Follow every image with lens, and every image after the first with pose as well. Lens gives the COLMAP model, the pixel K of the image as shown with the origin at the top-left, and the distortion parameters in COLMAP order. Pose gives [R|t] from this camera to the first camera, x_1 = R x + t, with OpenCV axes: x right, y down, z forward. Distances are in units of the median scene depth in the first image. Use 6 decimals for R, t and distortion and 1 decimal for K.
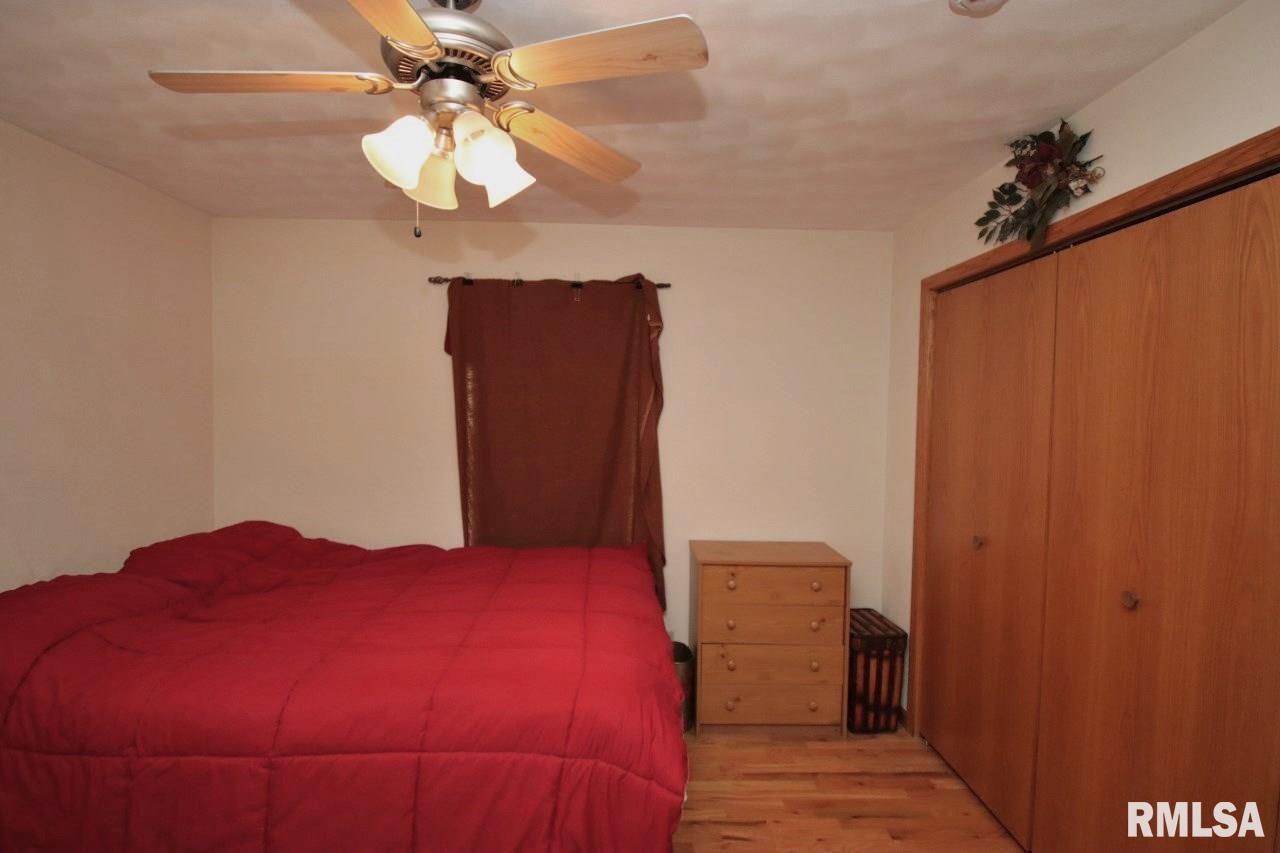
lens RADIAL K [[593.4, 0, 642.8], [0, 593.4, 426.2], [0, 0, 1]] dist [0.014291, -0.022827]
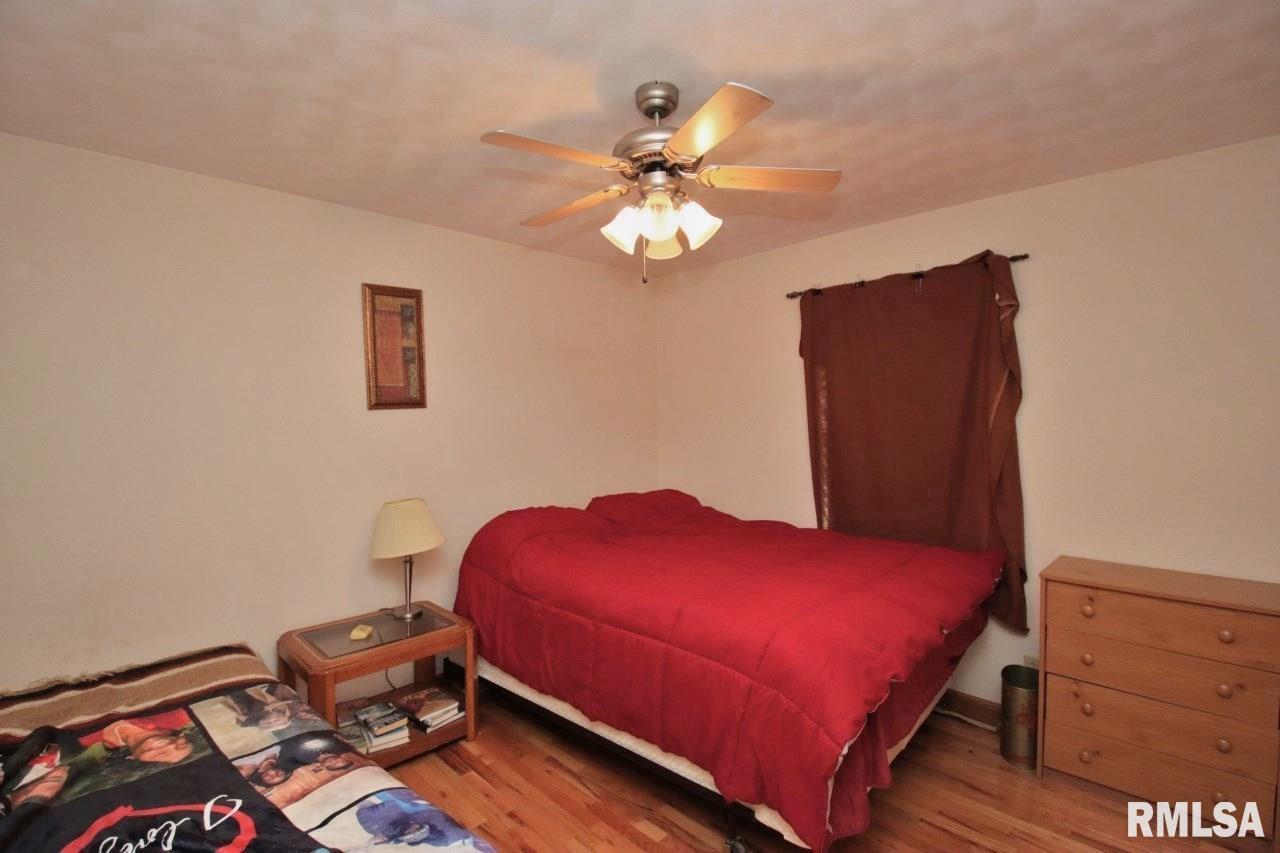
lens RADIAL K [[593.4, 0, 640.3], [0, 593.4, 429.7], [0, 0, 1]] dist [0.014291, -0.022827]
pose [[0.680360, -0.000207, -0.732878, 0.406257], [-0.003872, 0.999985, -0.003876, 0.030625], [0.732868, 0.005475, 0.680349, -0.005765]]
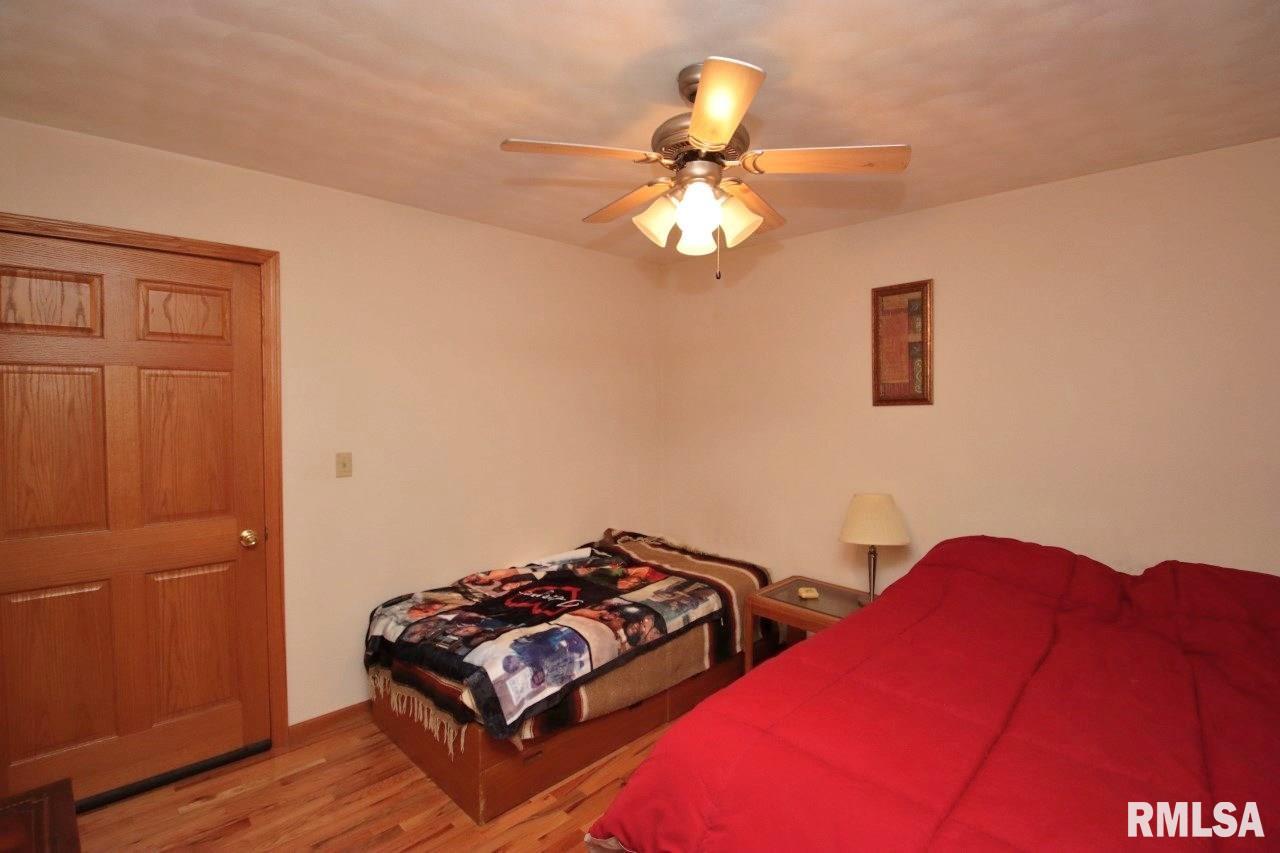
lens RADIAL K [[593.4, 0, 639.7], [0, 593.4, 425.3], [0, 0, 1]] dist [0.014291, -0.022827]
pose [[-0.729623, 0.011790, -0.683748, 0.408934], [-0.037319, 0.997675, 0.057027, -0.029782], [0.682830, 0.067125, -0.727487, 1.106401]]
